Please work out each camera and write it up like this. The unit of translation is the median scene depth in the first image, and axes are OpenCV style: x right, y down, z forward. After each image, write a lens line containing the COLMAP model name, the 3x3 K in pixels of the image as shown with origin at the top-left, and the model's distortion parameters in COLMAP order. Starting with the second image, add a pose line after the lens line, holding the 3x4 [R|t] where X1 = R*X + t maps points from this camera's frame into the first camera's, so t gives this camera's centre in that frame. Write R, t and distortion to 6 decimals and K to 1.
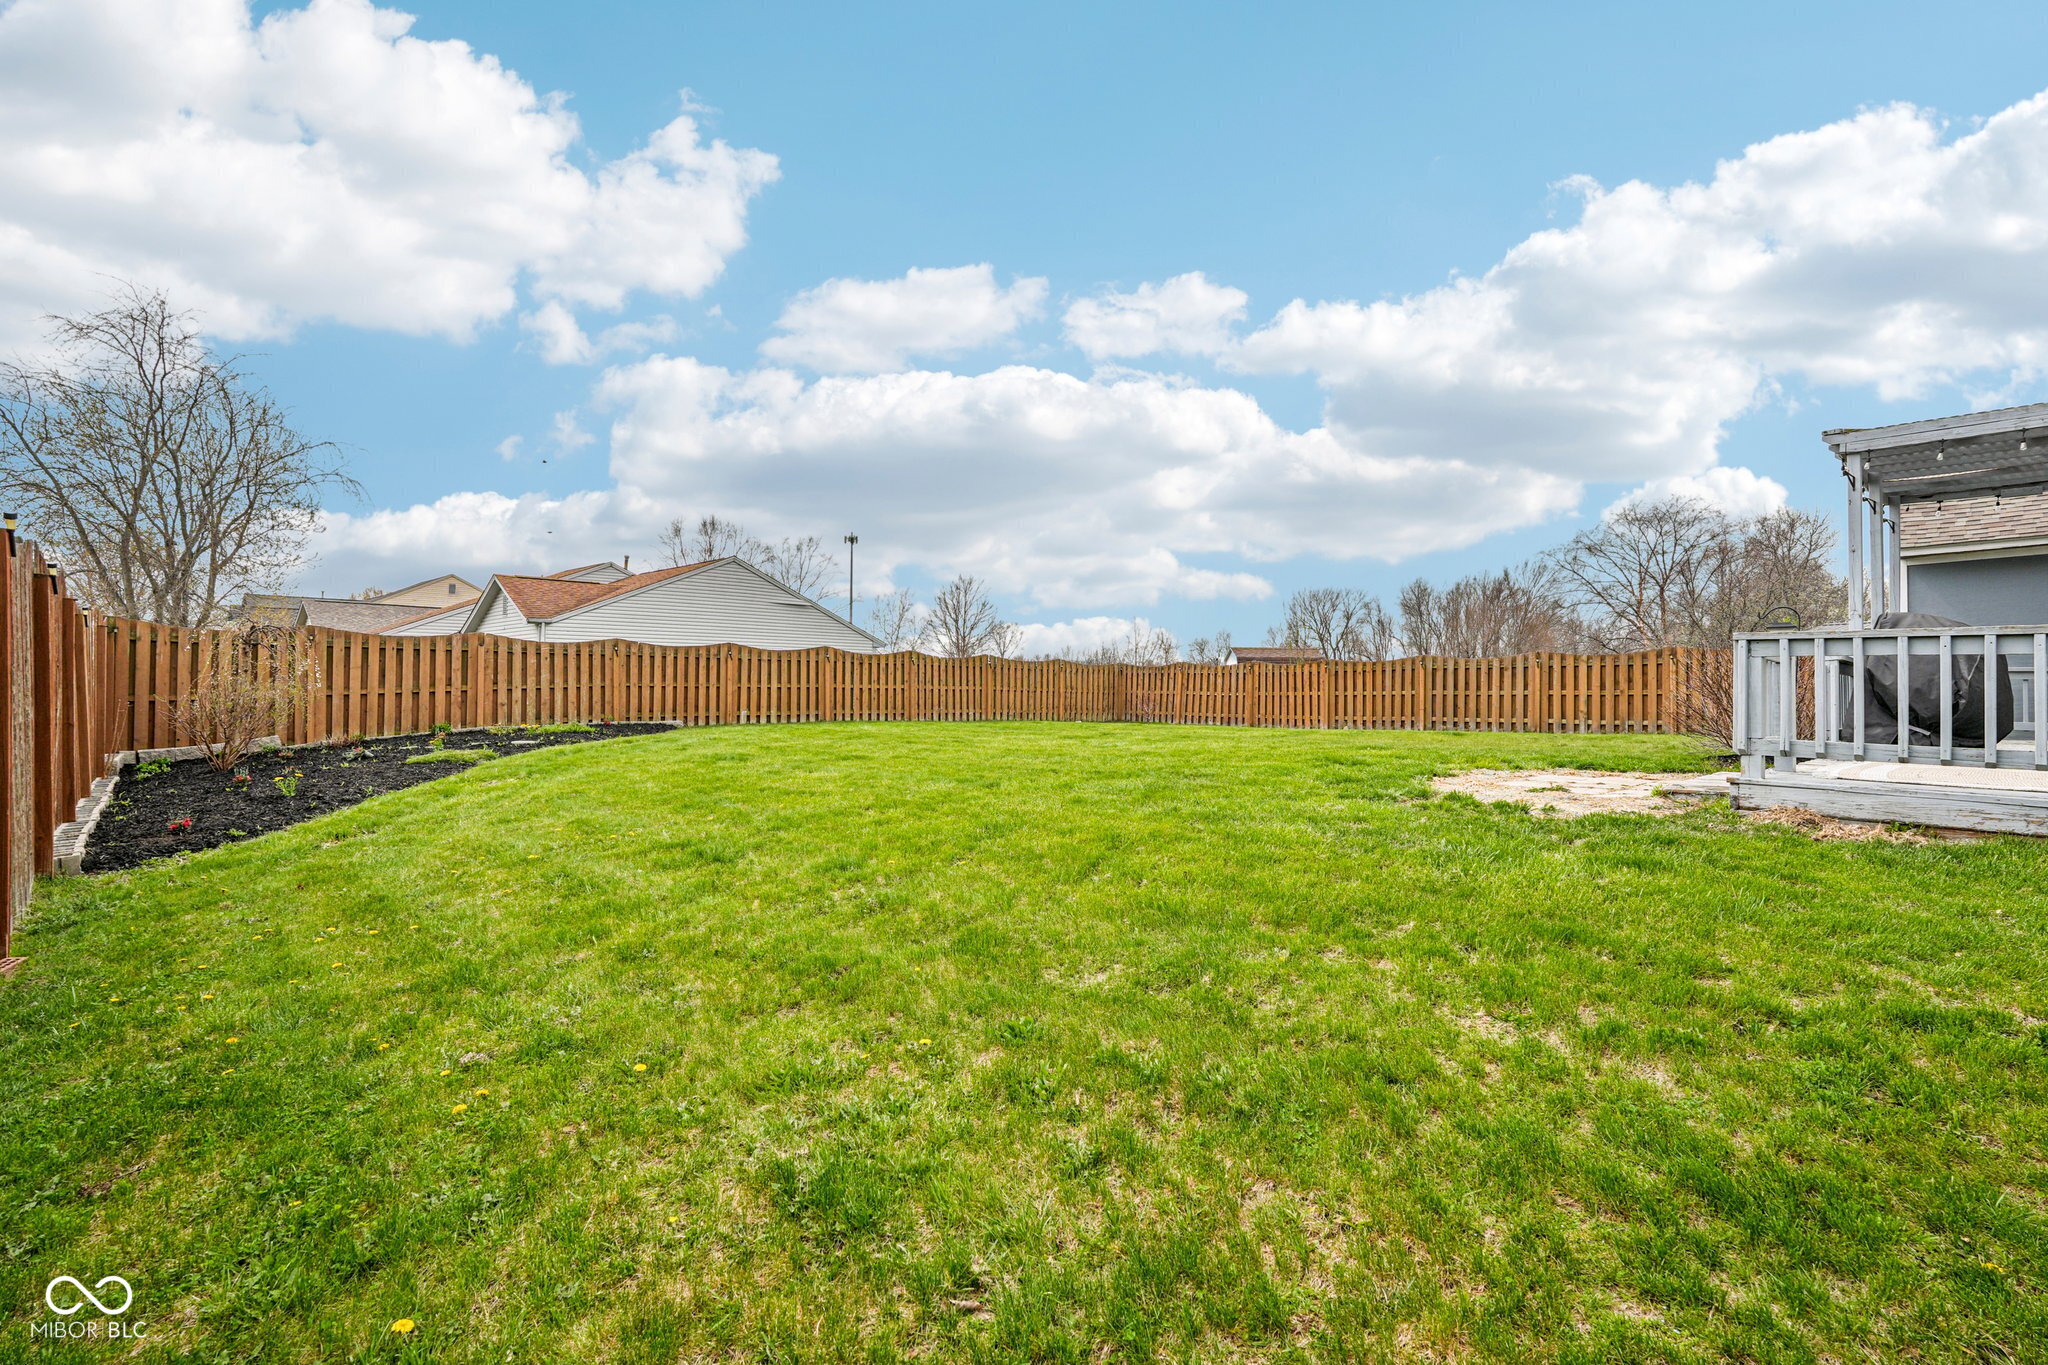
lens RADIAL K [[898.3, 0, 1022.1], [0, 898.3, 690.0], [0, 0, 1]] dist [-0.014466, 0.005742]
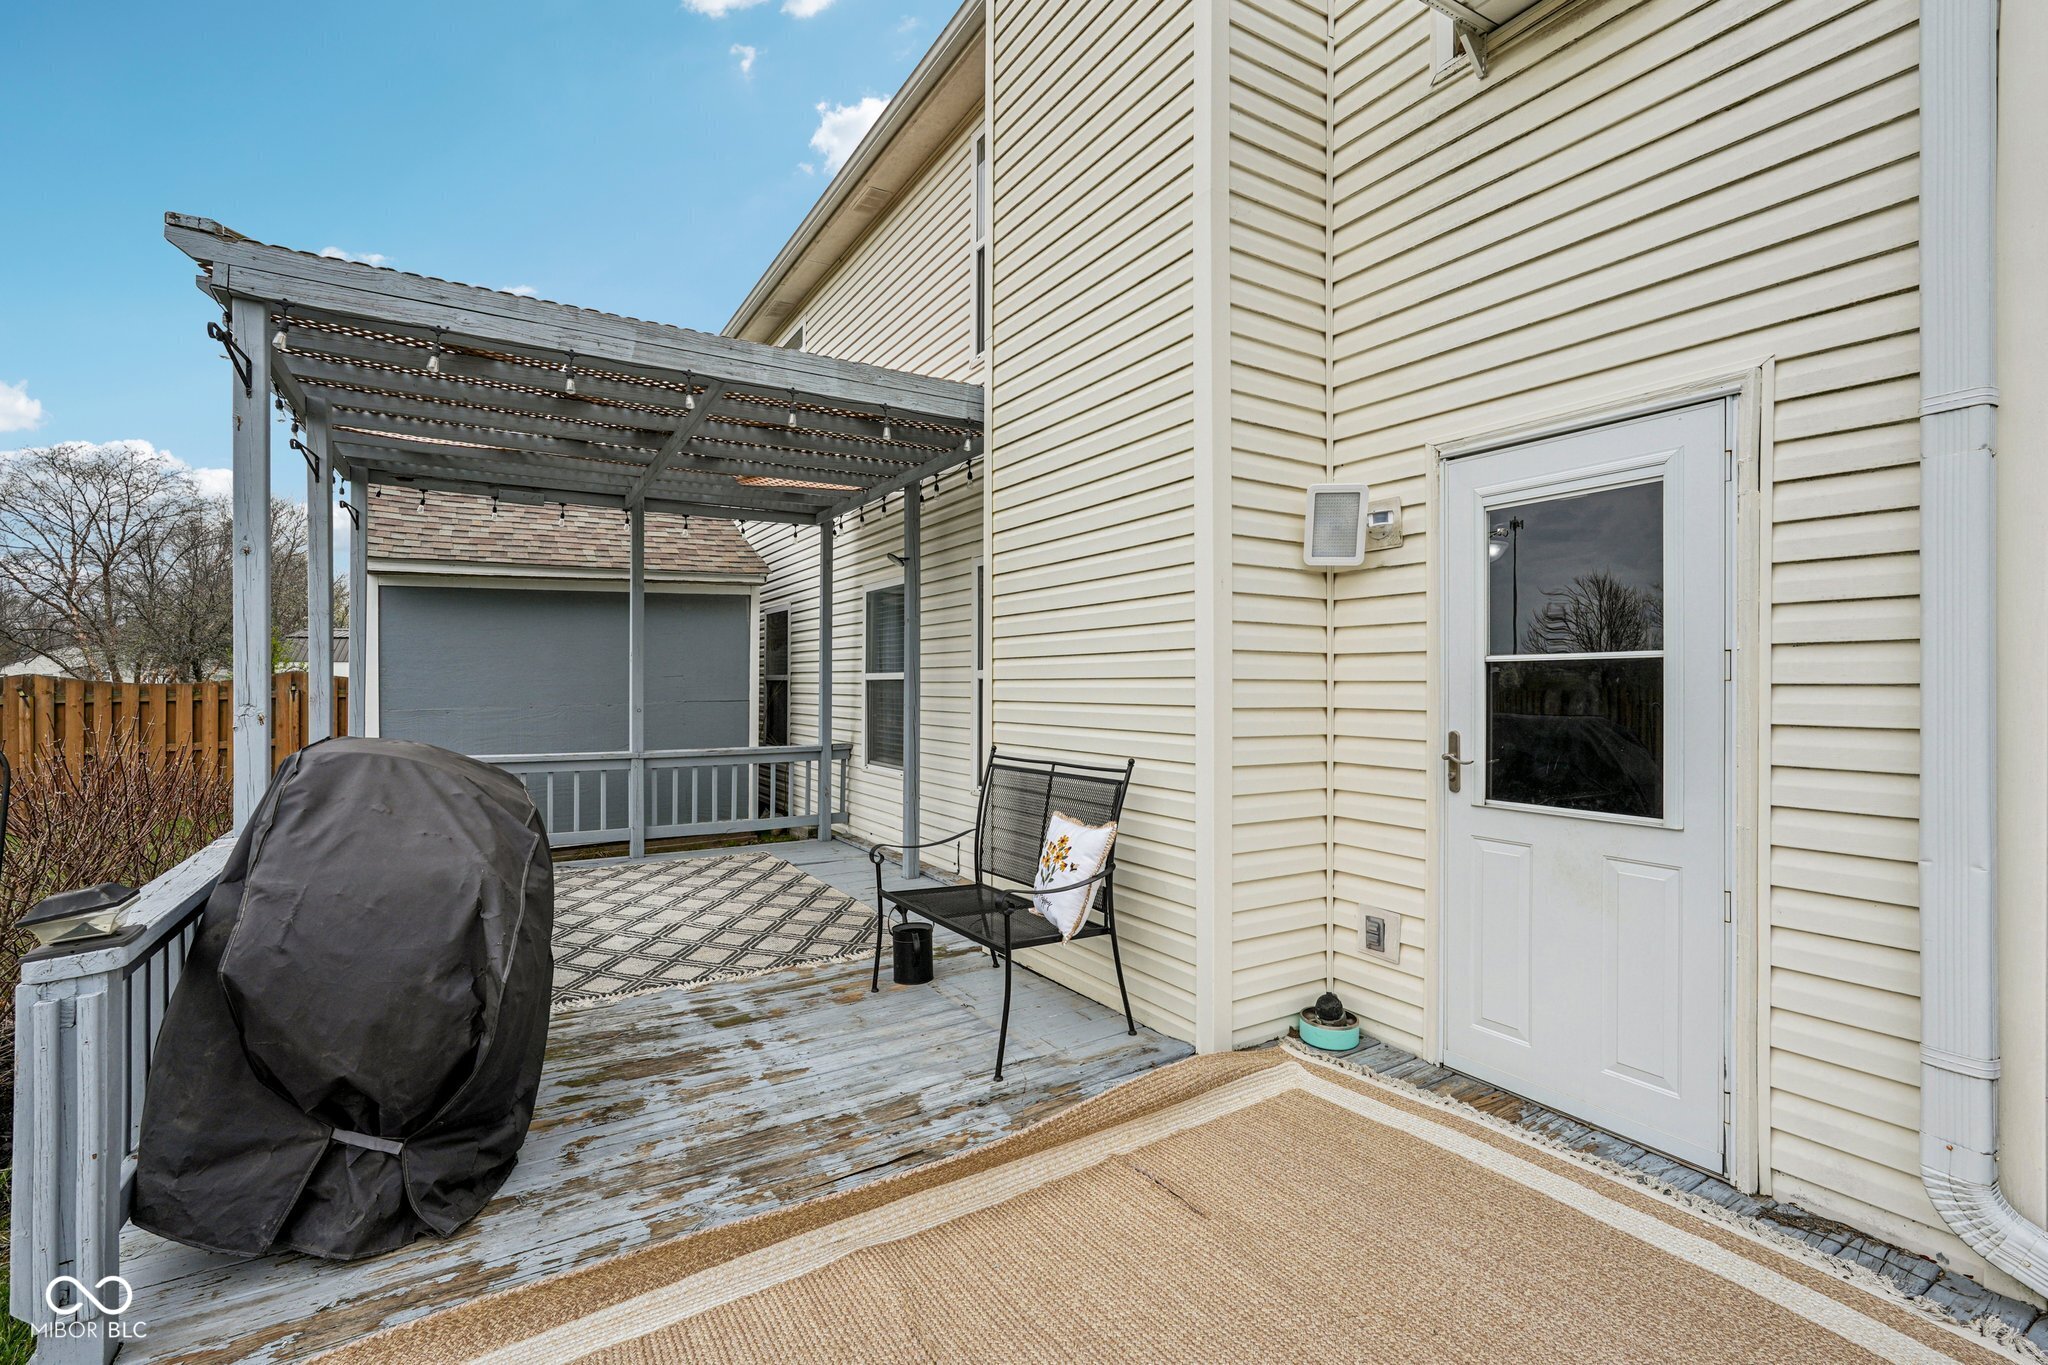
lens RADIAL K [[929.5, 0, 1024.0], [0, 929.5, 682.5], [0, 0, 1]] dist [-0.013336, 0.000220]
pose [[0.184781, -0.001973, 0.982778, 0.108029], [0.001900, 0.999997, 0.001651, -0.017750], [-0.982778, 0.001562, 0.184785, 0.106691]]
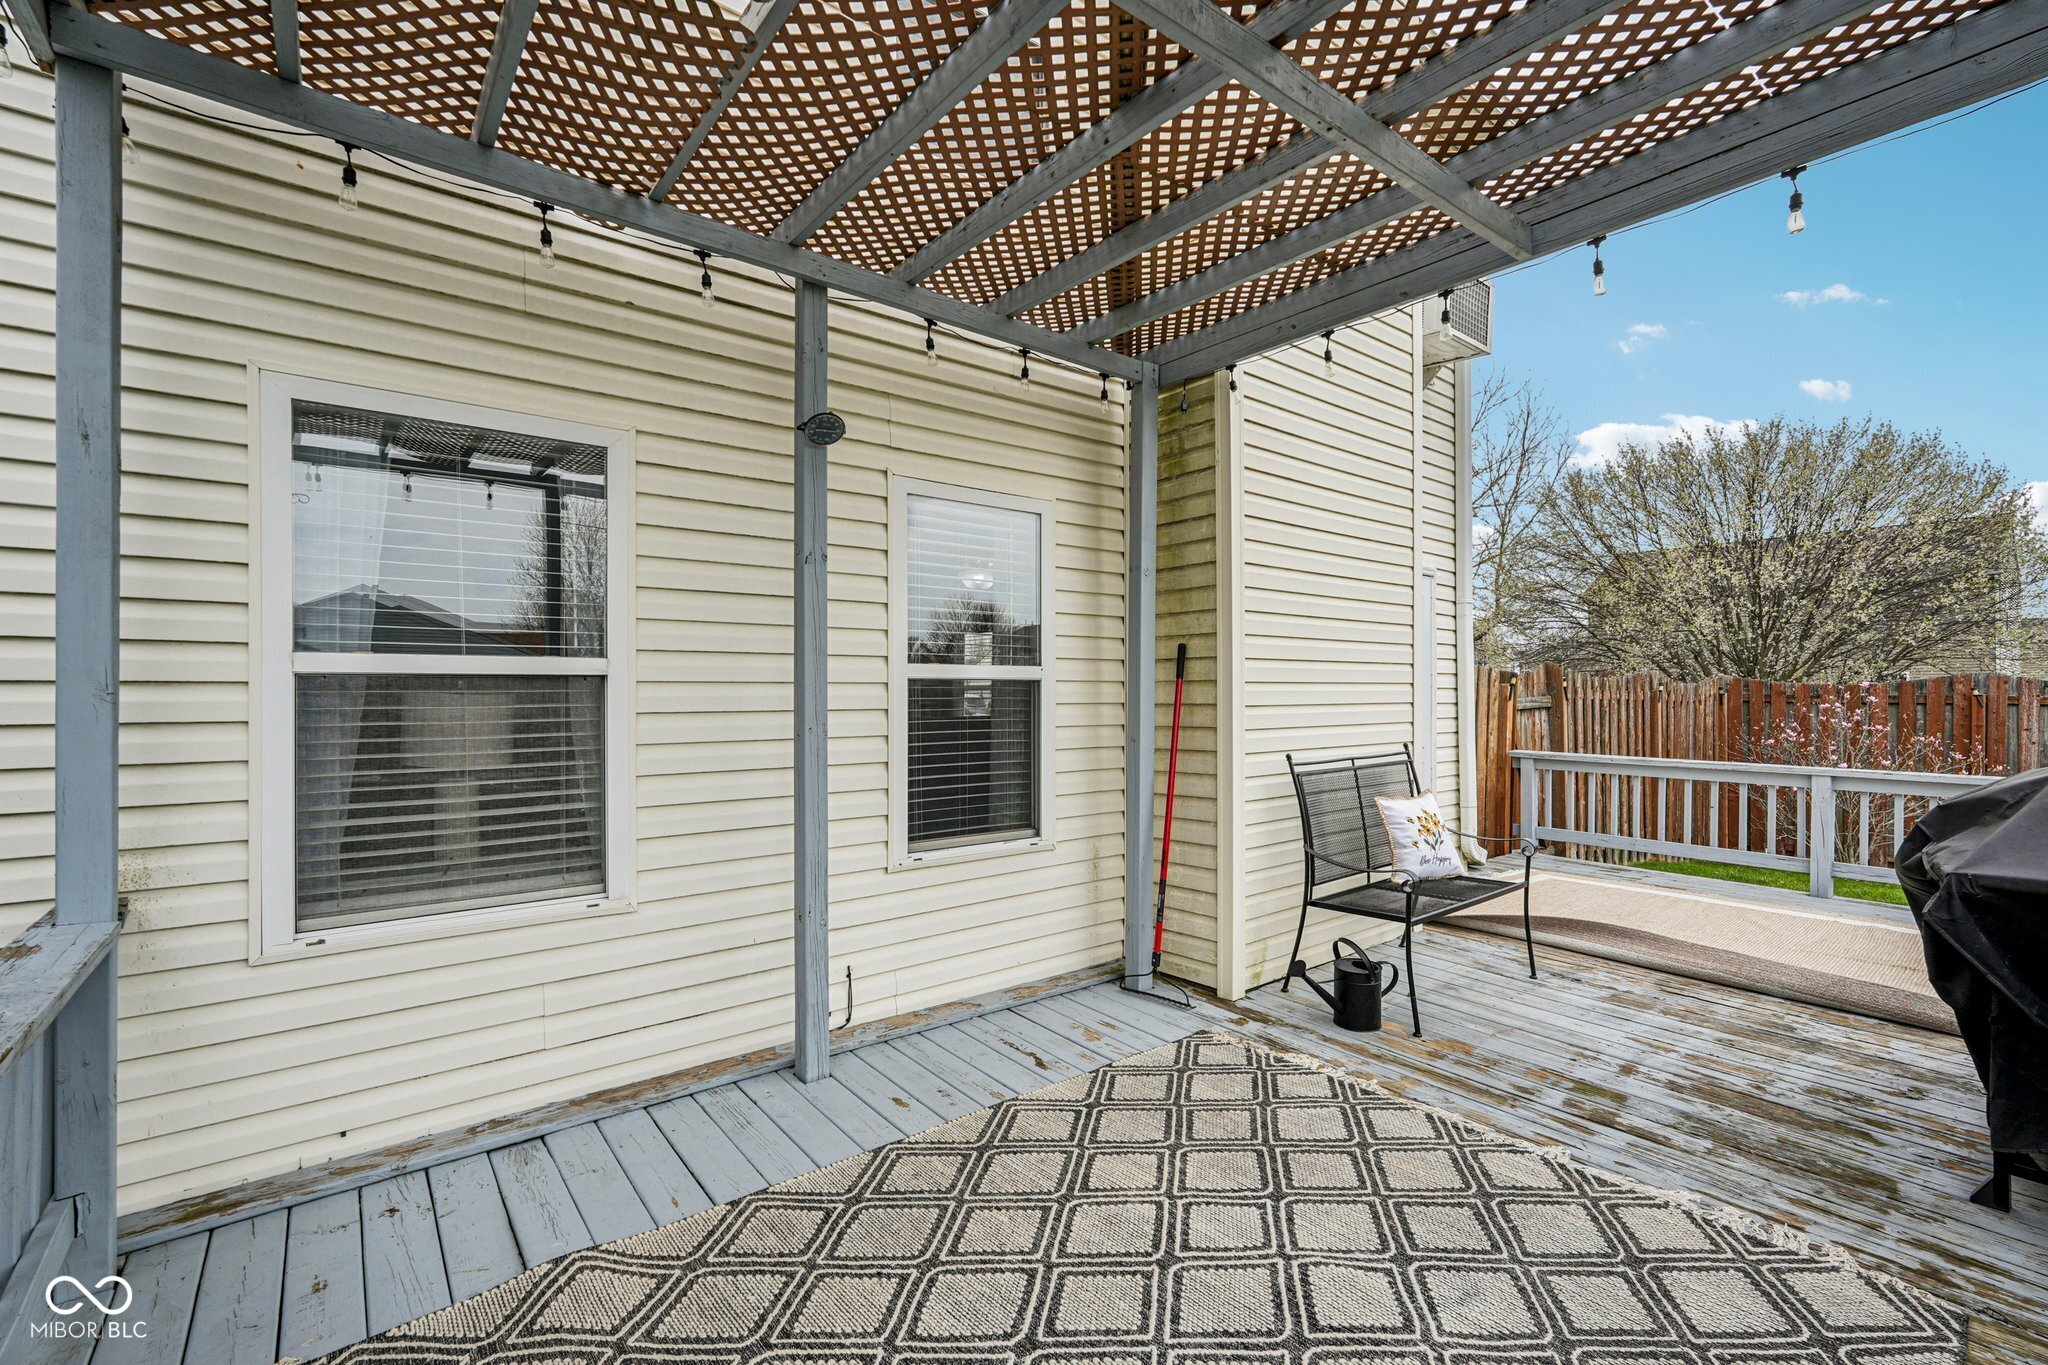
lens RADIAL K [[898.3, 0, 1022.1], [0, 898.3, 690.0], [0, 0, 1]] dist [-0.014466, 0.005742]
pose [[-0.998333, -0.006600, 0.057333, 0.255339], [-0.006481, 0.999976, 0.002256, -0.017089], [-0.057346, 0.001880, -0.998353, 0.246199]]
